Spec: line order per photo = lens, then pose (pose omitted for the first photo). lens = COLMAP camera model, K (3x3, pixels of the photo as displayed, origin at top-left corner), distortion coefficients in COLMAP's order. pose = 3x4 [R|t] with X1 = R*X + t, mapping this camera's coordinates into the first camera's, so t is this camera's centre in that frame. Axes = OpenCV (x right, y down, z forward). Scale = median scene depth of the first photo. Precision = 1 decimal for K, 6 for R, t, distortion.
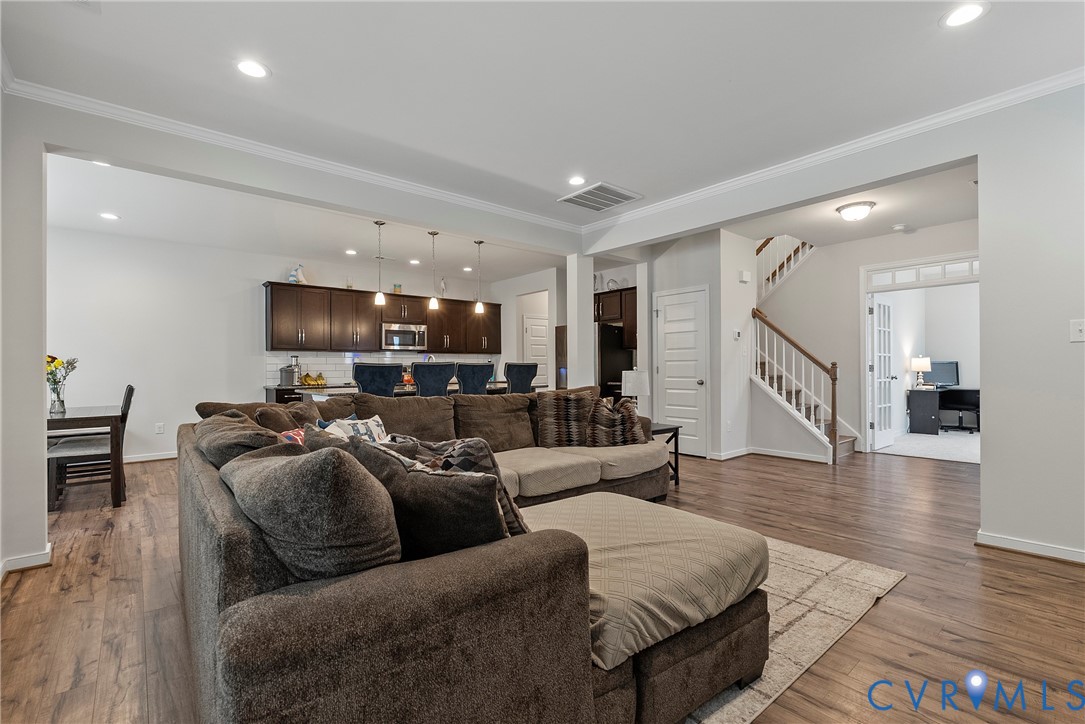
lens RADIAL K [[493.2, 0, 533.2], [0, 493.2, 366.9], [0, 0, 1]] dist [0.003249, -0.000053]
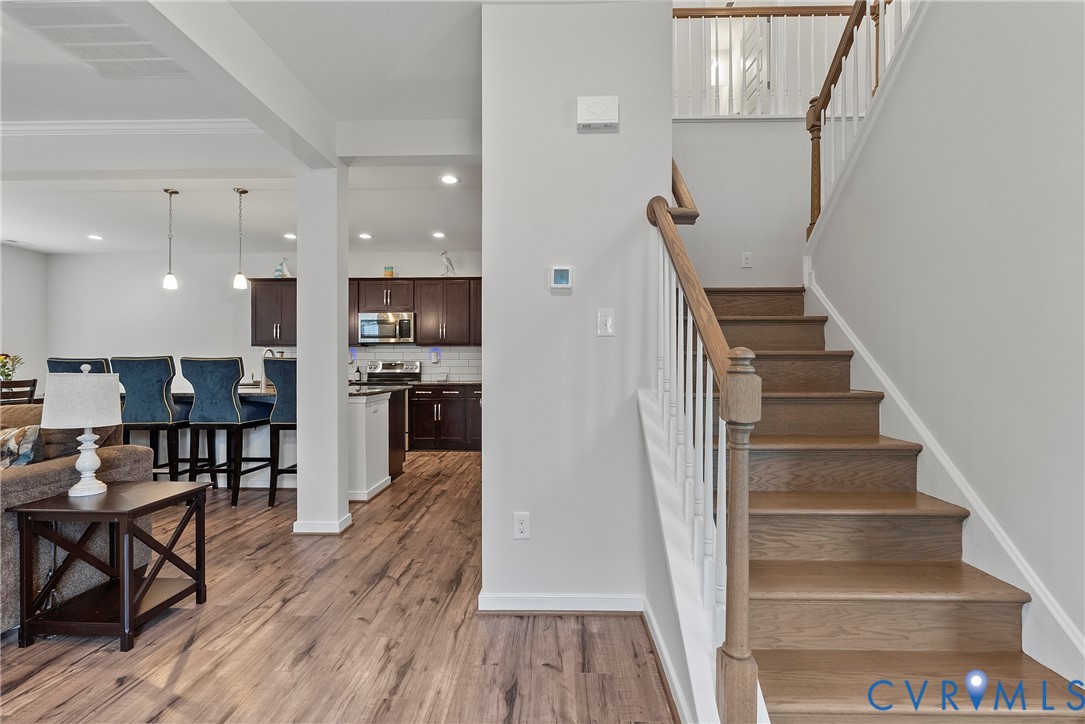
lens RADIAL K [[493.2, 0, 536.8], [0, 493.2, 366.6], [0, 0, 1]] dist [0.003249, -0.000053]
pose [[0.747760, 0.006018, -0.663942, 0.513360], [-0.002381, 0.999977, 0.006381, 0.000534], [0.663965, -0.003191, 0.747757, 0.553158]]
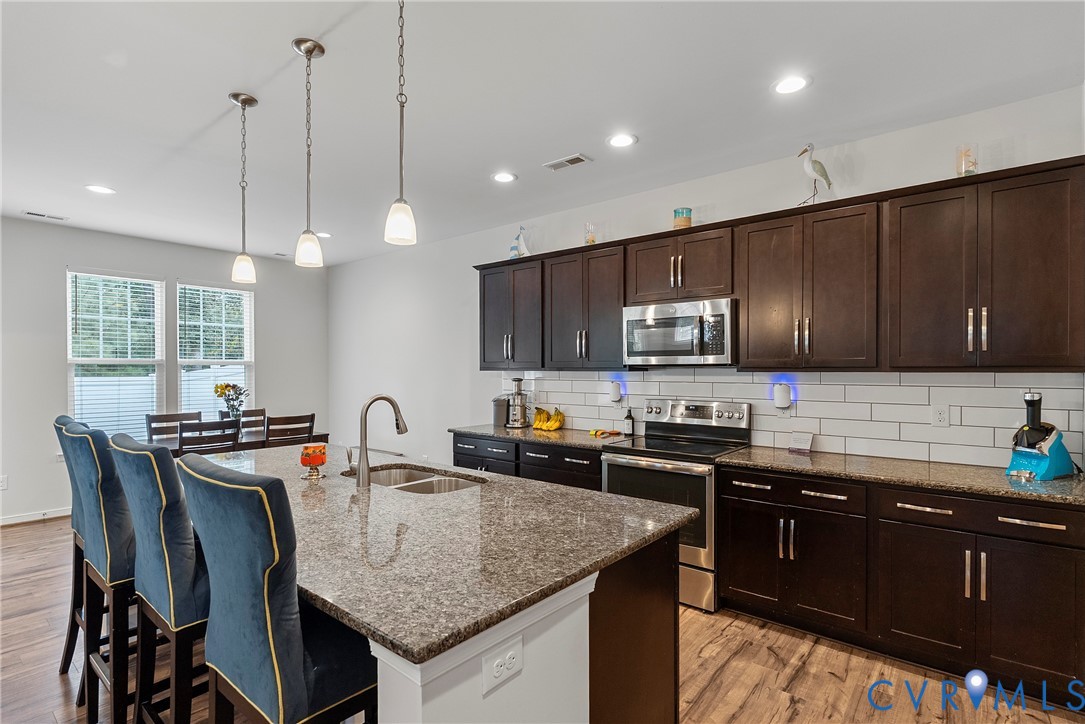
lens RADIAL K [[521.0, 0, 552.0], [0, 521.0, 367.3], [0, 0, 1]] dist [-0.003000, -0.000858]
pose [[0.203771, 0.003468, -0.979013, 0.145058], [-0.000422, 0.999994, 0.003455, -0.035281], [0.979019, -0.000290, 0.203771, 0.838298]]
